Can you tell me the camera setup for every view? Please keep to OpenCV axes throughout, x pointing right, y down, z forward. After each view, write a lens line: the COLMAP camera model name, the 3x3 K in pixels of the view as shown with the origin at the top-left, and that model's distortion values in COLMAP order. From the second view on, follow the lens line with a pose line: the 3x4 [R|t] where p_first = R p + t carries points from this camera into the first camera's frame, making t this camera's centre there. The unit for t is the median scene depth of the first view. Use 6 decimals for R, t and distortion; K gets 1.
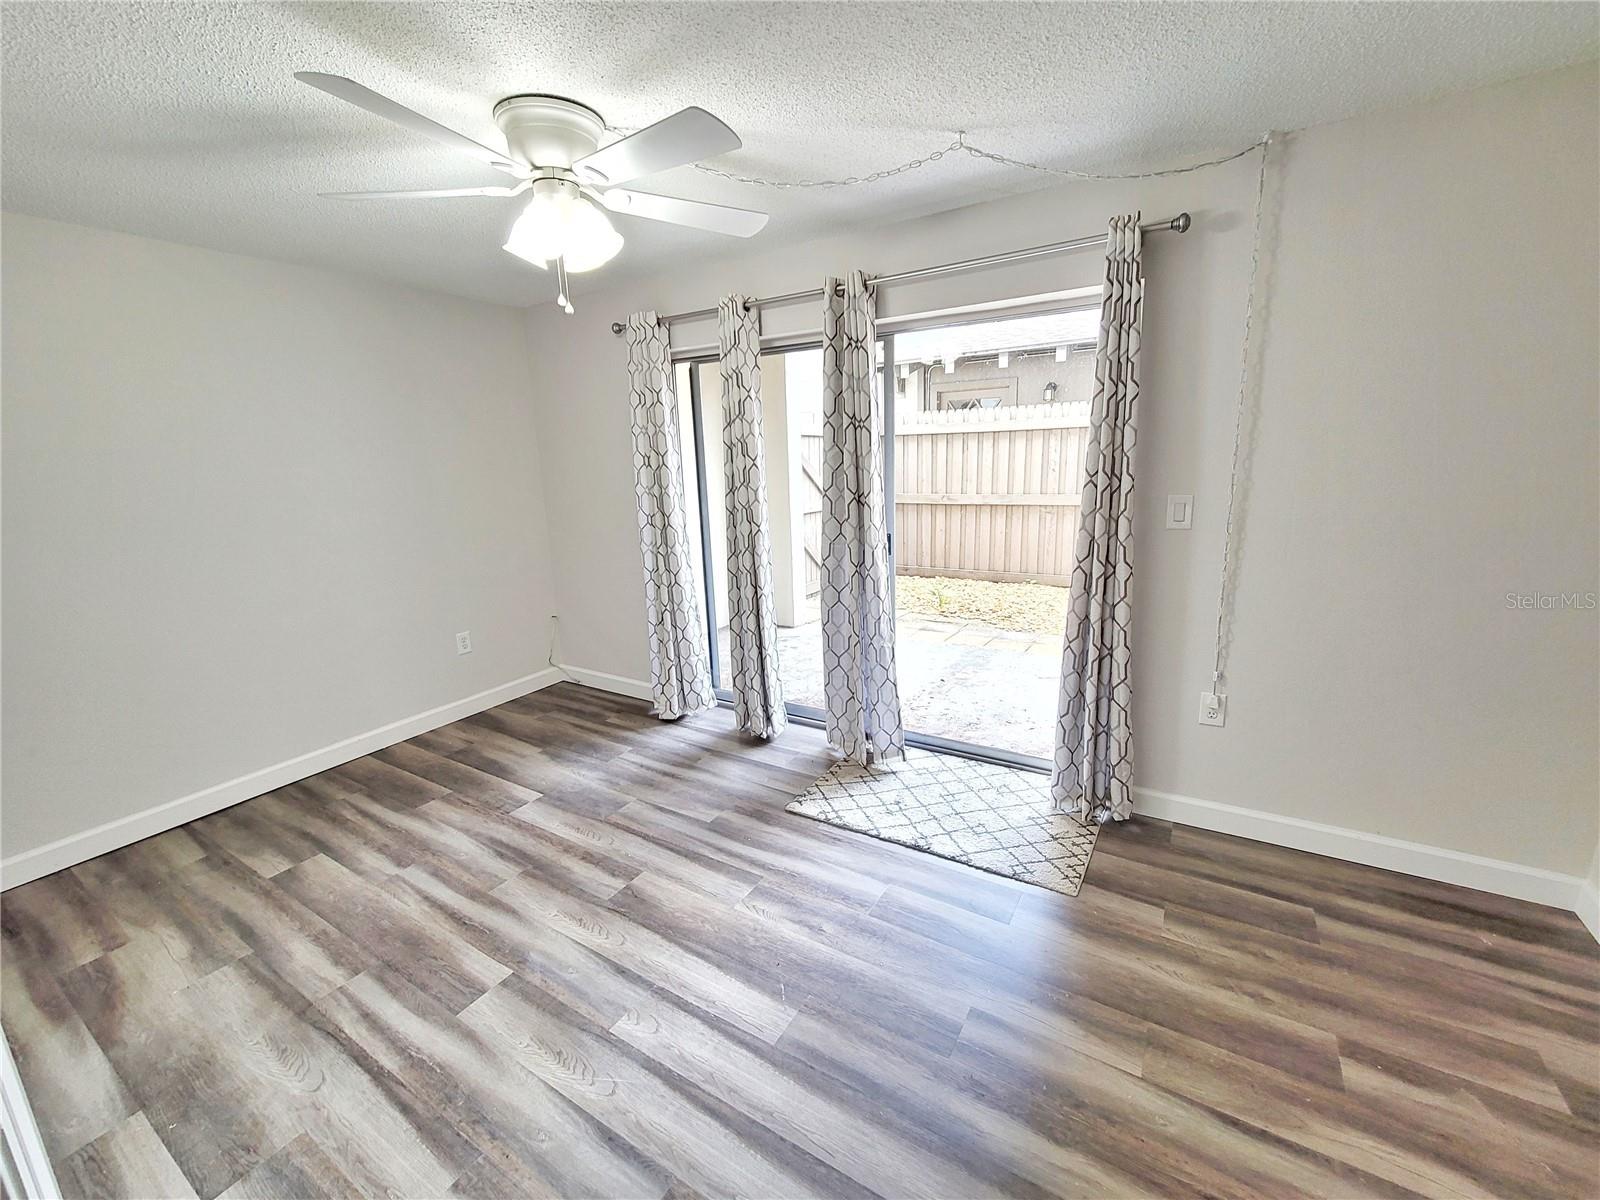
lens RADIAL K [[654.6, 0, 803.7], [0, 654.6, 593.2], [0, 0, 1]] dist [-0.002411, -0.000124]
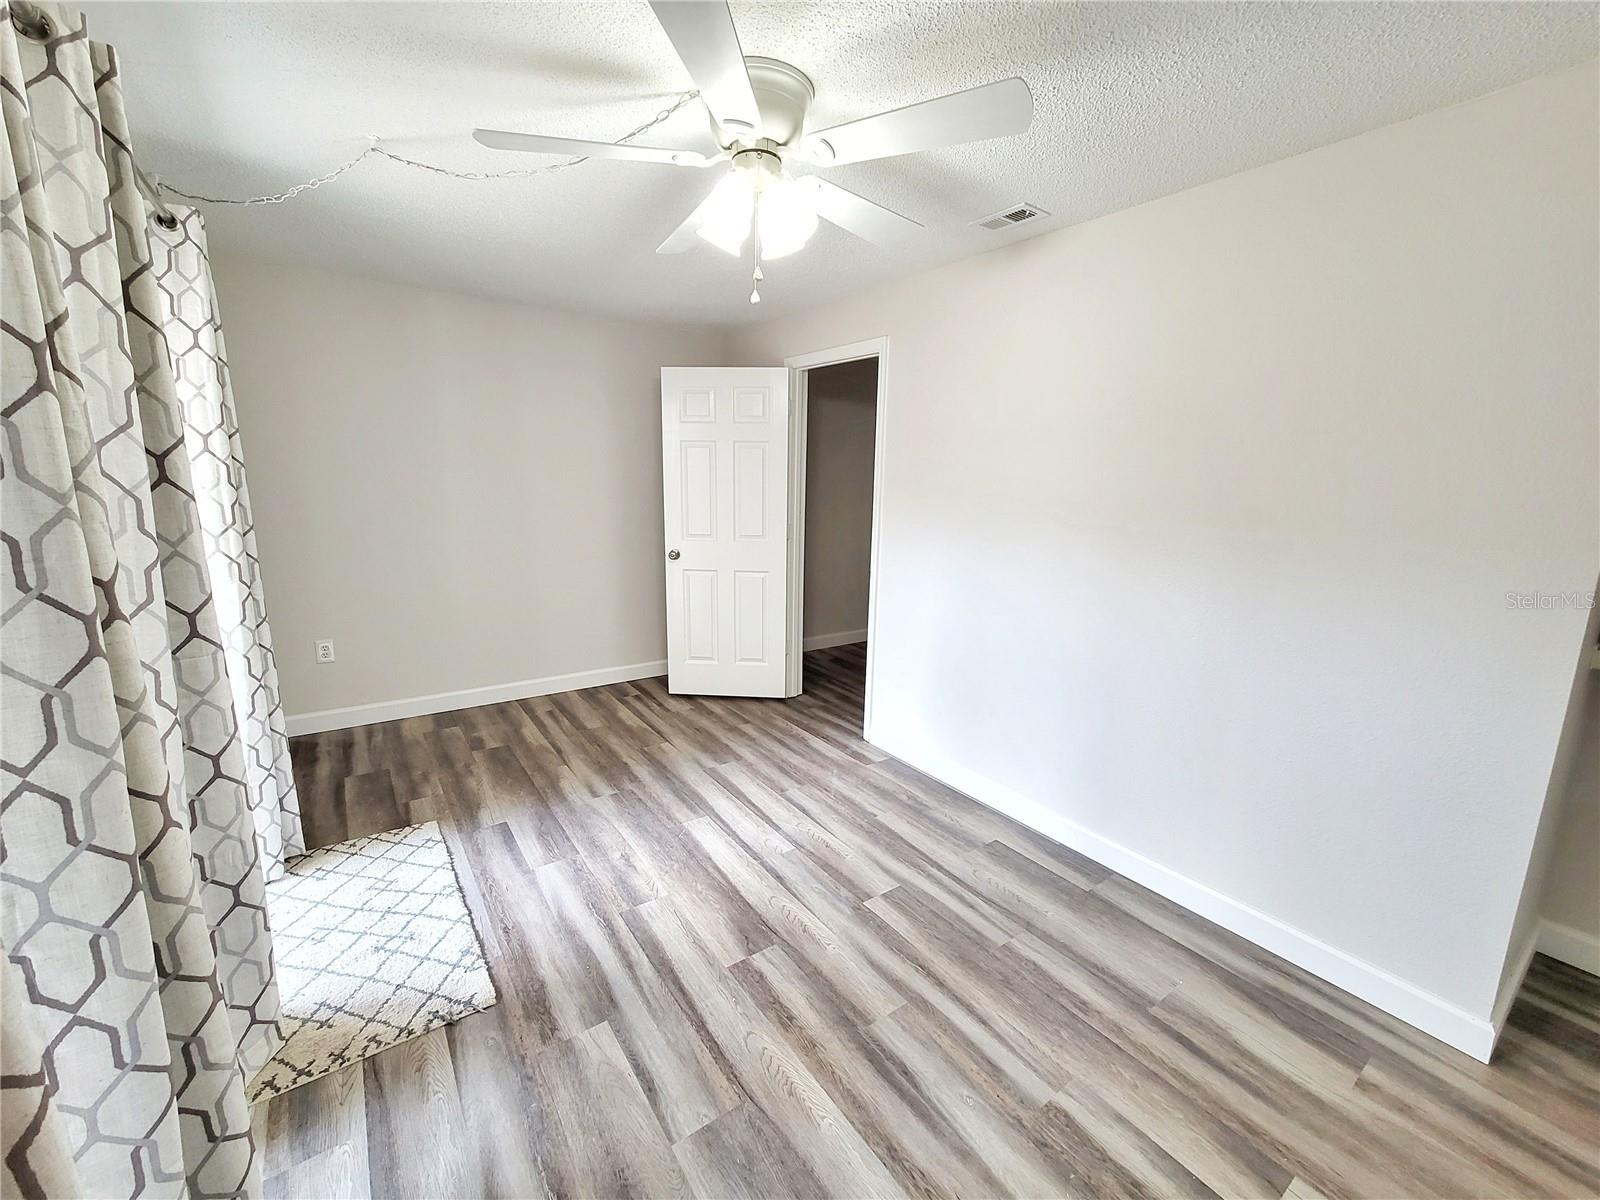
lens RADIAL K [[654.6, 0, 803.7], [0, 654.6, 593.2], [0, 0, 1]] dist [-0.002411, -0.000124]
pose [[-0.921605, -0.058671, 0.383669, -0.679909], [0.091054, 0.928240, 0.360667, -0.324646], [-0.377297, 0.367327, -0.850128, 1.632129]]
